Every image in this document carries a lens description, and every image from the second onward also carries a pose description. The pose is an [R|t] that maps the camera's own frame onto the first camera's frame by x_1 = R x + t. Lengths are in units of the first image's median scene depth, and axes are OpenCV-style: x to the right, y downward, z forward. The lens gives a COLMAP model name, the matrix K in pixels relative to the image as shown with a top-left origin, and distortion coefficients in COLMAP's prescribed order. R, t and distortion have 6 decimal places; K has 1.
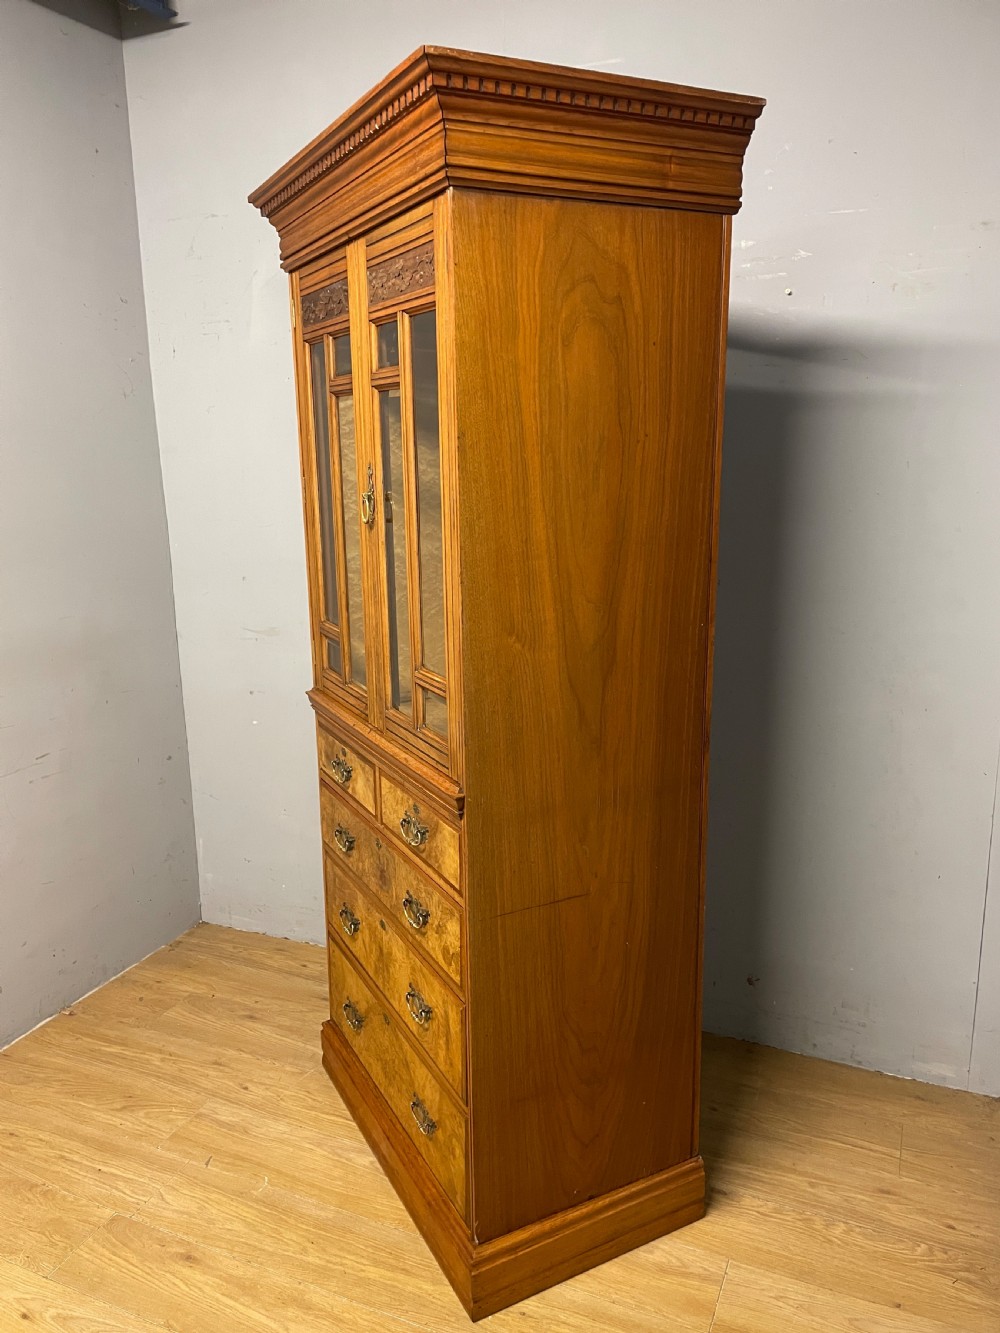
lens RADIAL K [[1003.2, 0, 490.3], [0, 1003.2, 675.7], [0, 0, 1]] dist [0.097904, -0.121670]
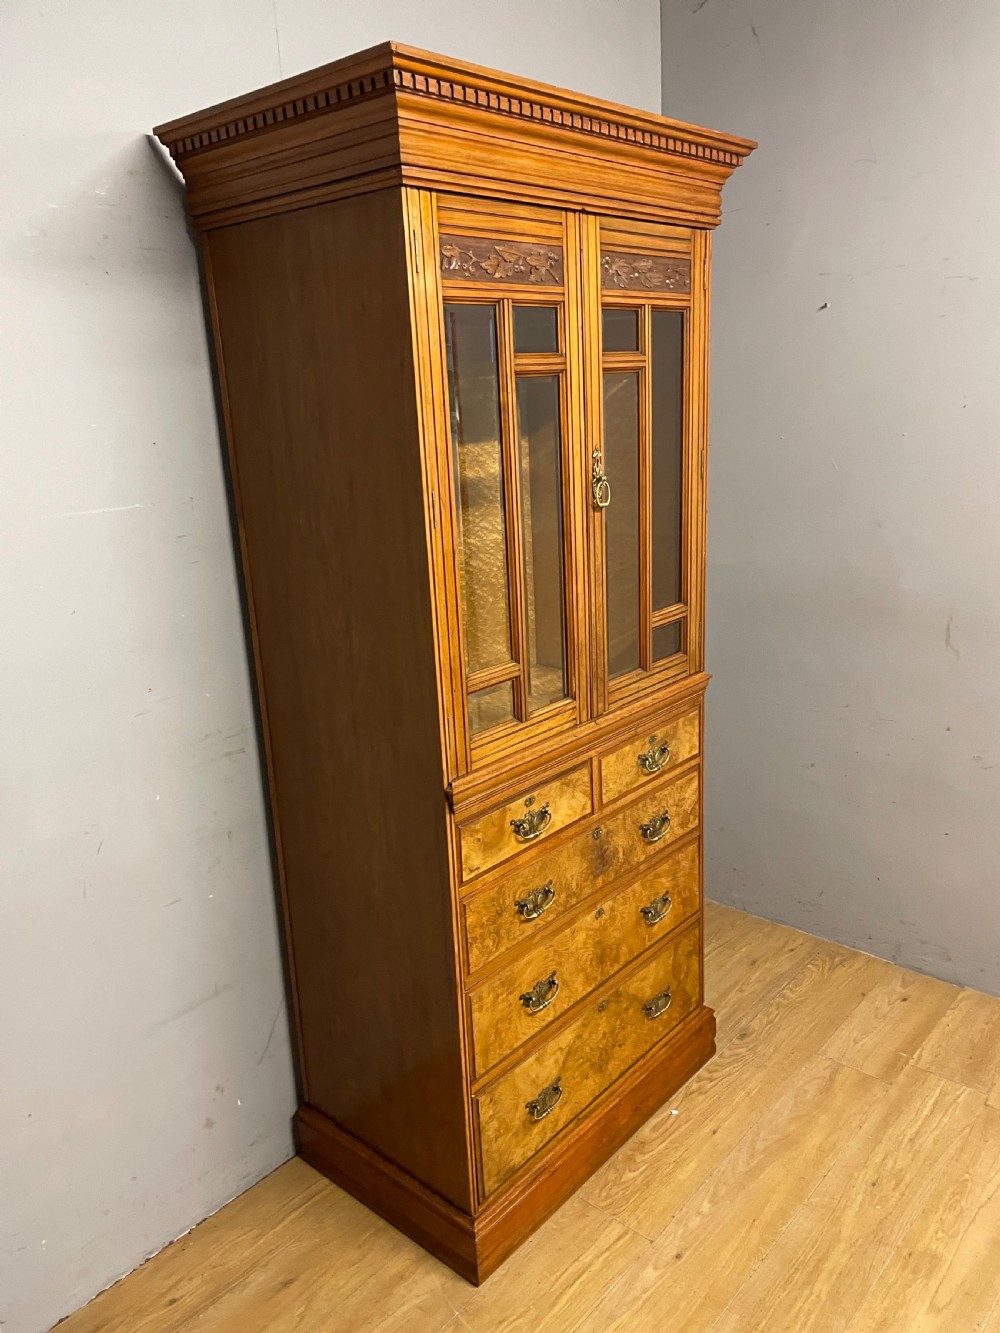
lens RADIAL K [[1003.2, 0, 515.7], [0, 1003.2, 667.2], [0, 0, 1]] dist [0.097904, -0.121670]
pose [[0.294556, -0.259162, 0.919822, -0.770902], [0.254845, 0.948971, 0.185765, -0.183574], [-0.921027, 0.179693, 0.345571, 0.683393]]
